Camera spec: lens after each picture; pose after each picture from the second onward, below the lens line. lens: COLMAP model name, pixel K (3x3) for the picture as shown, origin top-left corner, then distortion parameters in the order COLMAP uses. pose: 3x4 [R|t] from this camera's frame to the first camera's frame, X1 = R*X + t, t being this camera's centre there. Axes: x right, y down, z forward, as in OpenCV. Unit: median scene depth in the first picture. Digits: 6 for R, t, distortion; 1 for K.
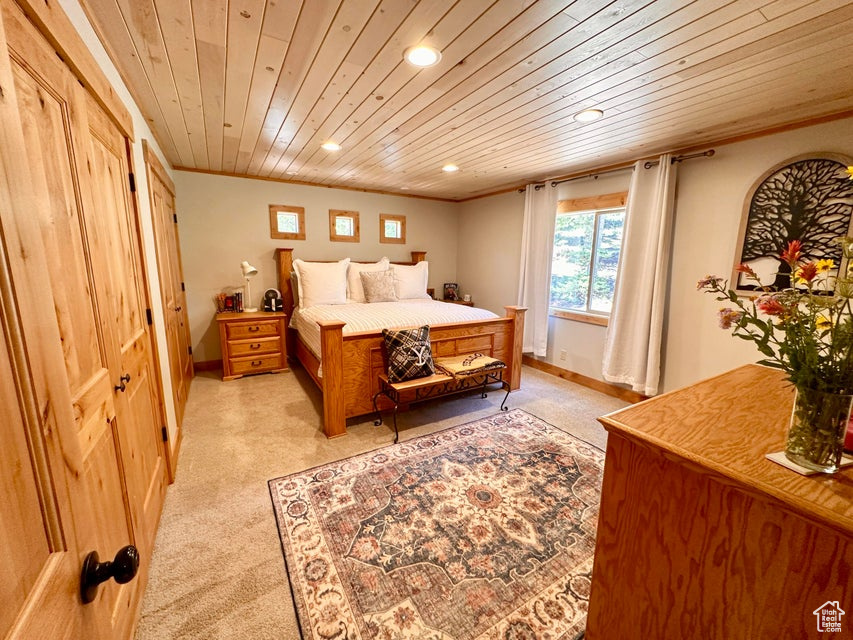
lens RADIAL K [[342.8, 0, 426.8], [0, 342.8, 317.0], [0, 0, 1]] dist [-0.001315, 0.000566]
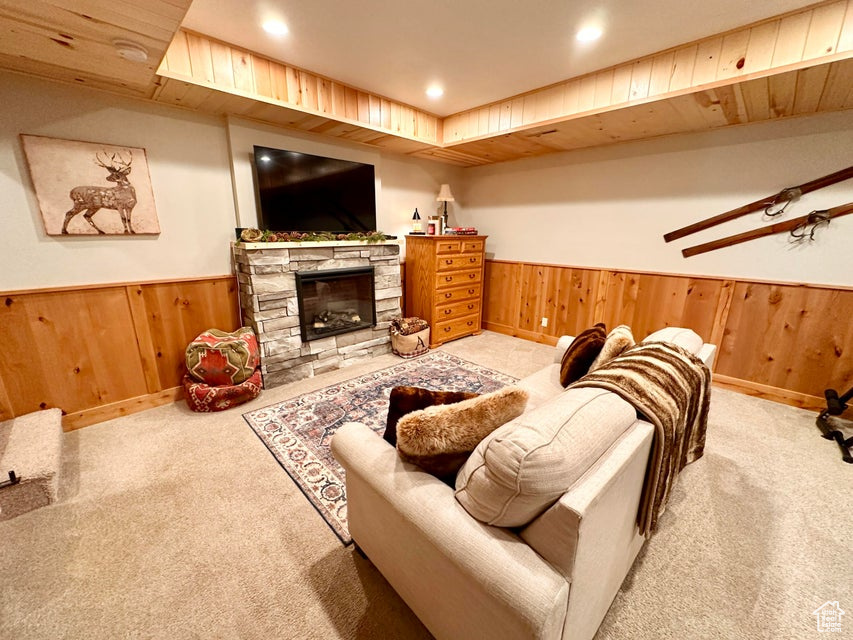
lens RADIAL K [[342.8, 0, 427.4], [0, 342.8, 320.3], [0, 0, 1]] dist [-0.001315, 0.000566]
pose [[-0.976689, 0.032204, -0.212230, 0.312932], [-0.056396, 0.915456, 0.398447, -0.269217], [0.207118, 0.401128, -0.892299, 1.664082]]
